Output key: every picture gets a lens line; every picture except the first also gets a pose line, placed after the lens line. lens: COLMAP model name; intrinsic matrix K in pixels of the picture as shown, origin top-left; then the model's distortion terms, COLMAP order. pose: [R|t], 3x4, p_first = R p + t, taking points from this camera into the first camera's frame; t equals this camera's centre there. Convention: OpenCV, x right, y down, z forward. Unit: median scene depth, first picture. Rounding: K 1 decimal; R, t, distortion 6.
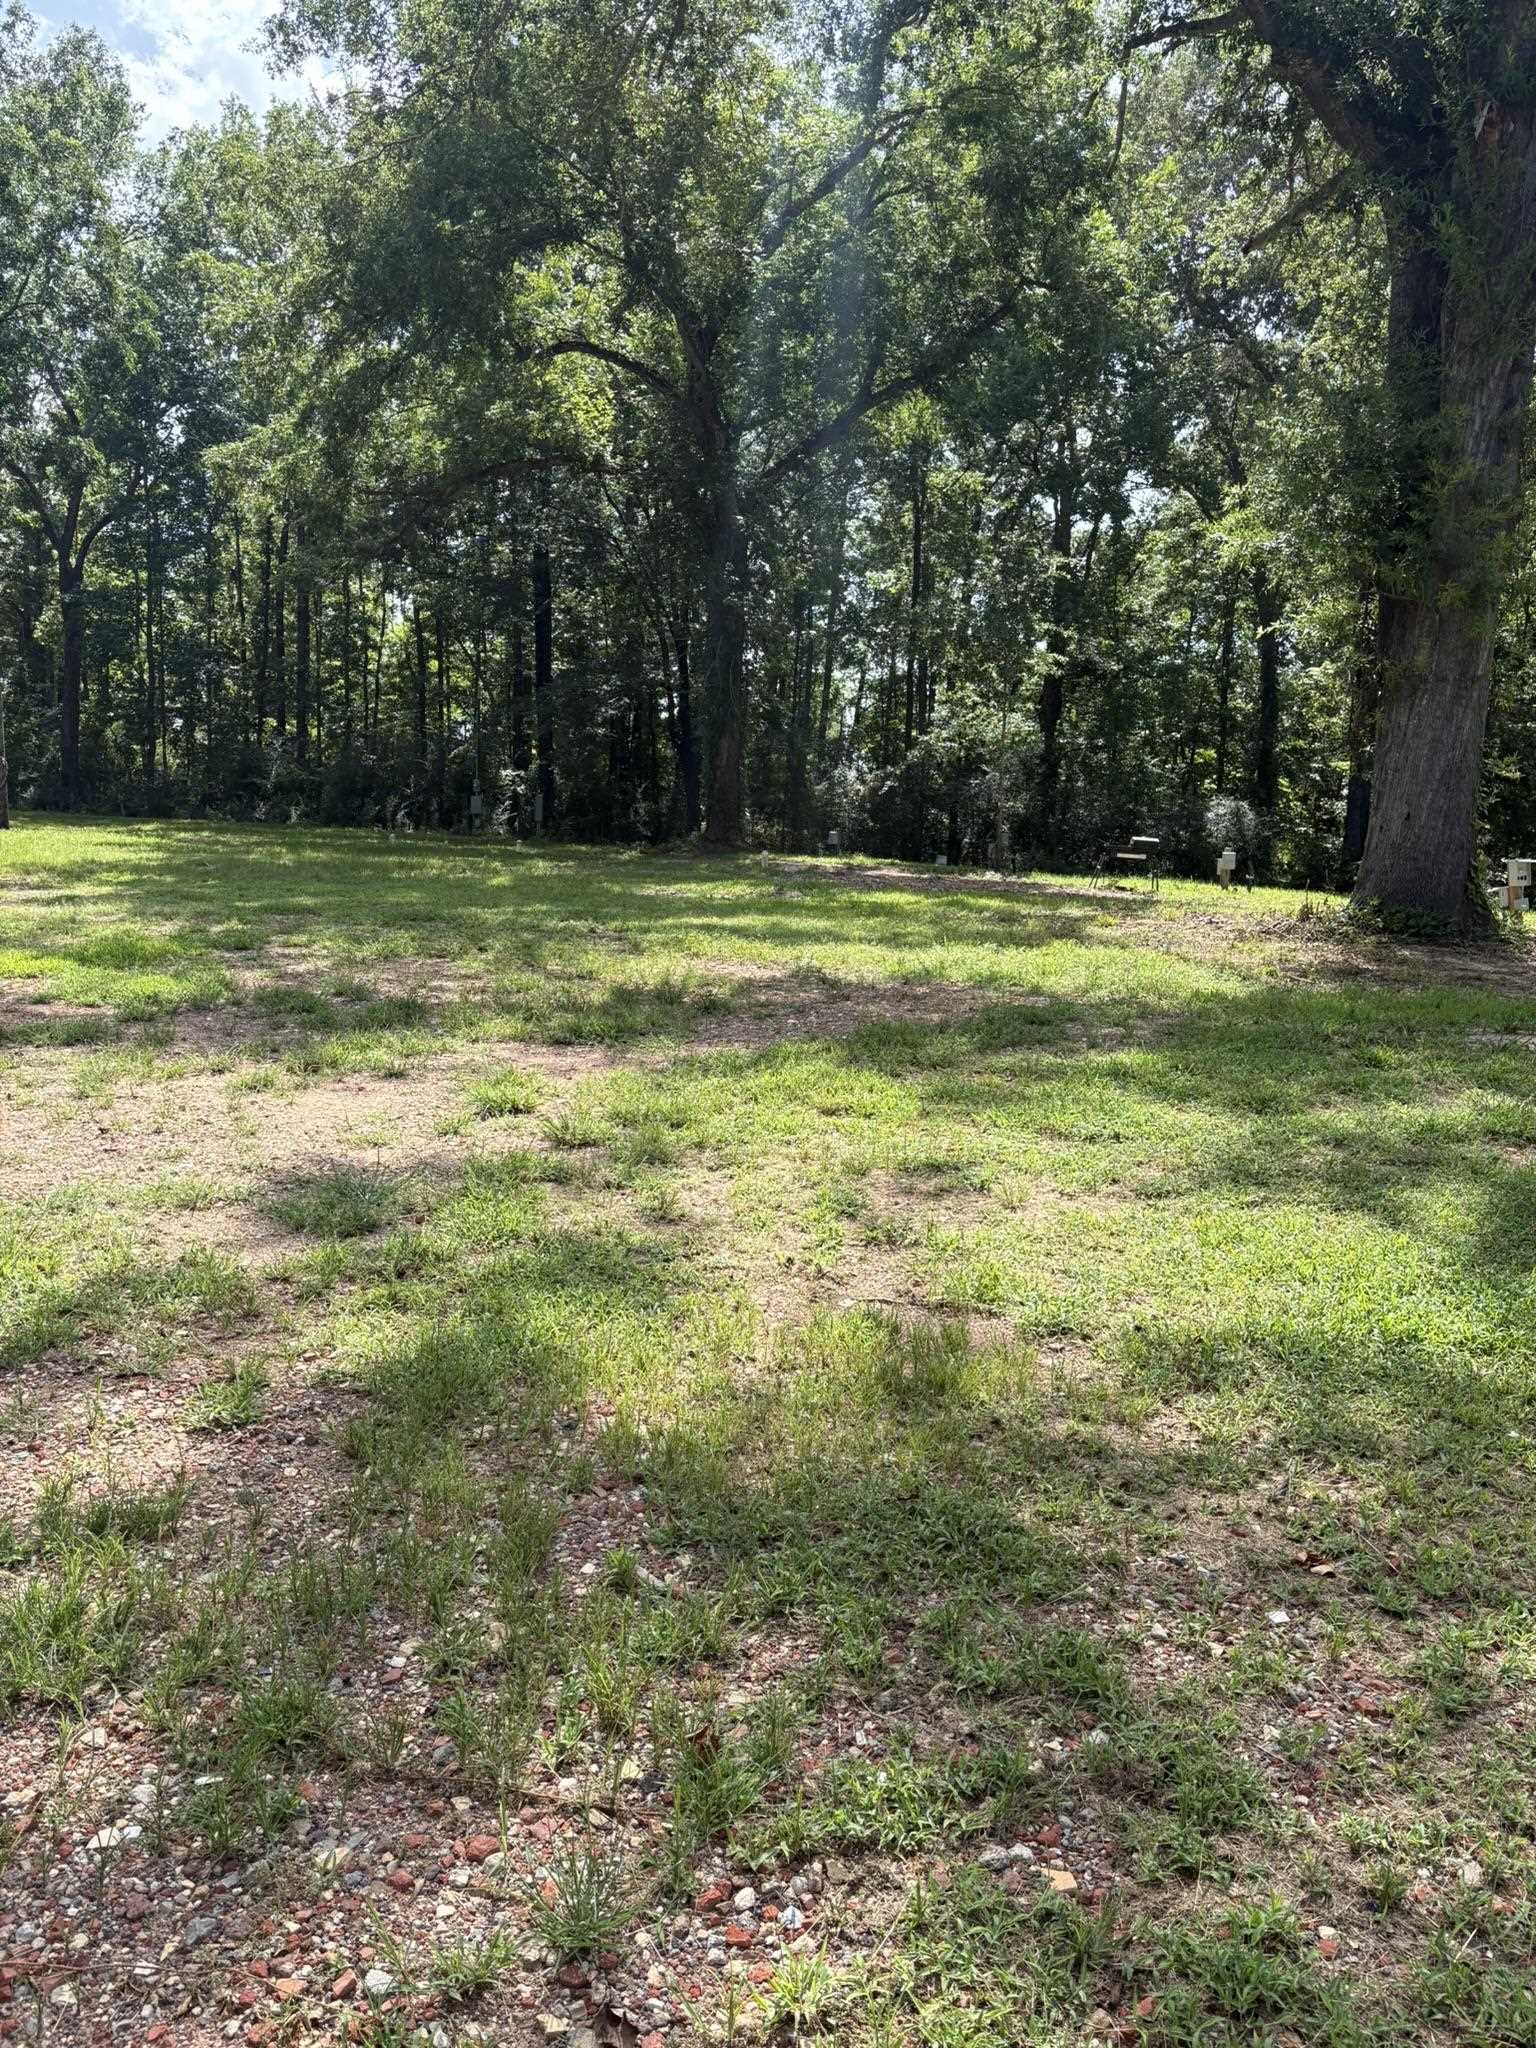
lens RADIAL K [[1561.9, 0, 768.0], [0, 1561.9, 1024.0], [0, 0, 1]] dist [0.029939, 0.002018]
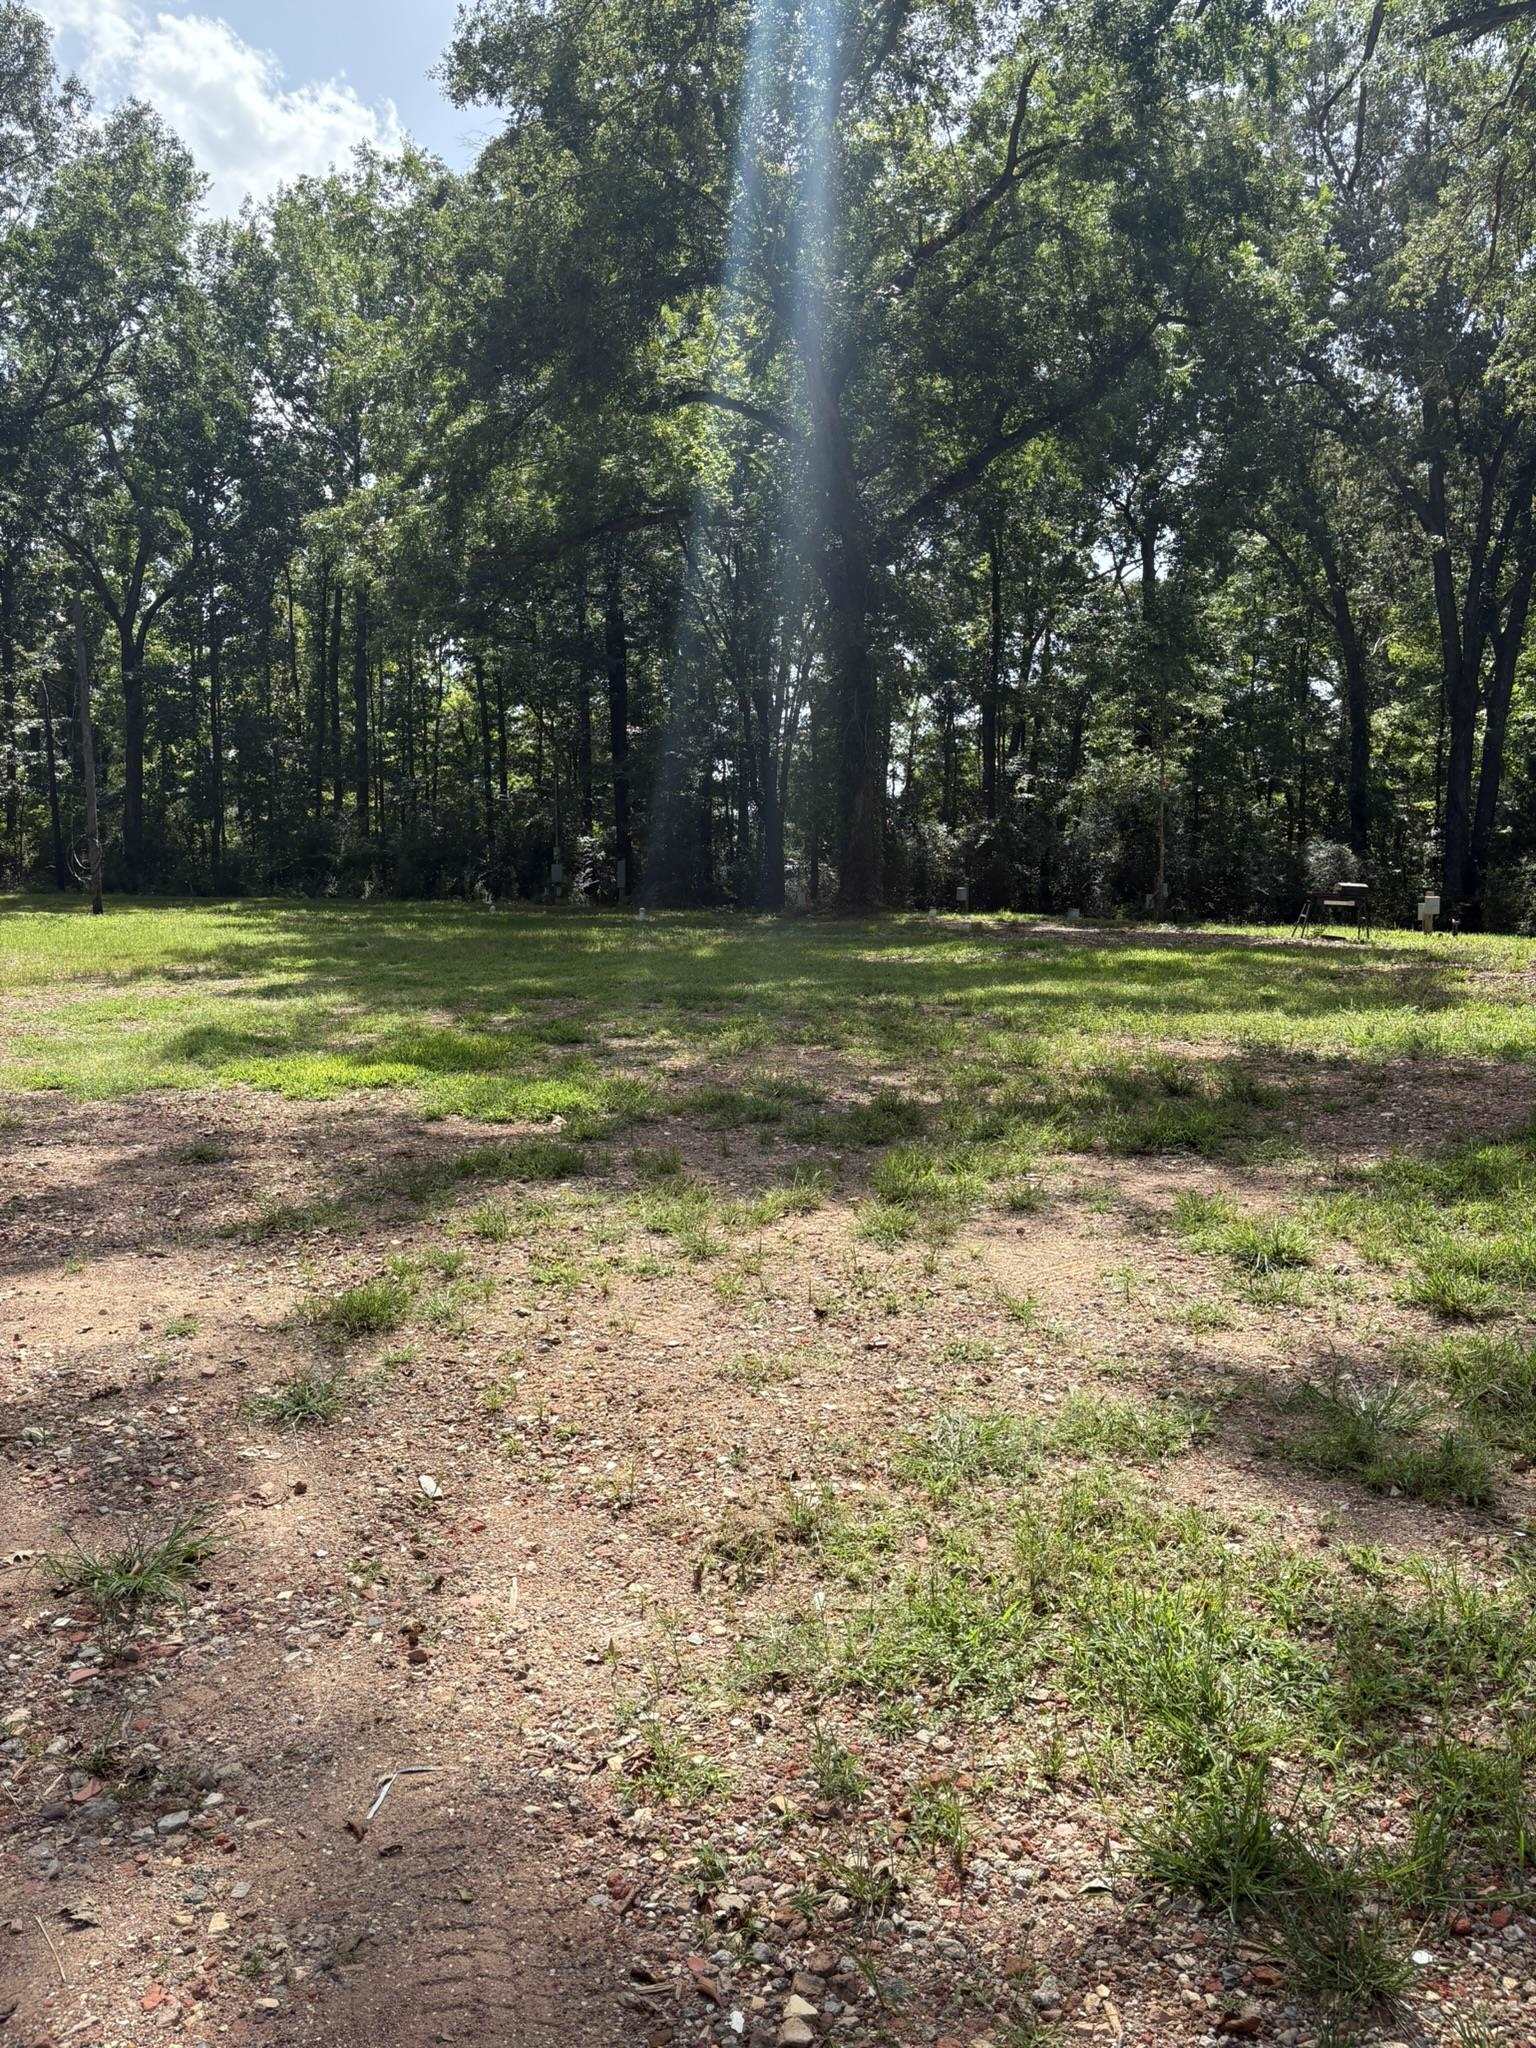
lens RADIAL K [[1532.2, 0, 768.0], [0, 1532.2, 1024.0], [0, 0, 1]] dist [0.031355, -0.006390]
pose [[0.999109, -0.034277, 0.024609, -0.105191], [0.035143, 0.998746, -0.035662, -0.010048], [-0.023355, 0.036495, 0.999061, 0.062197]]
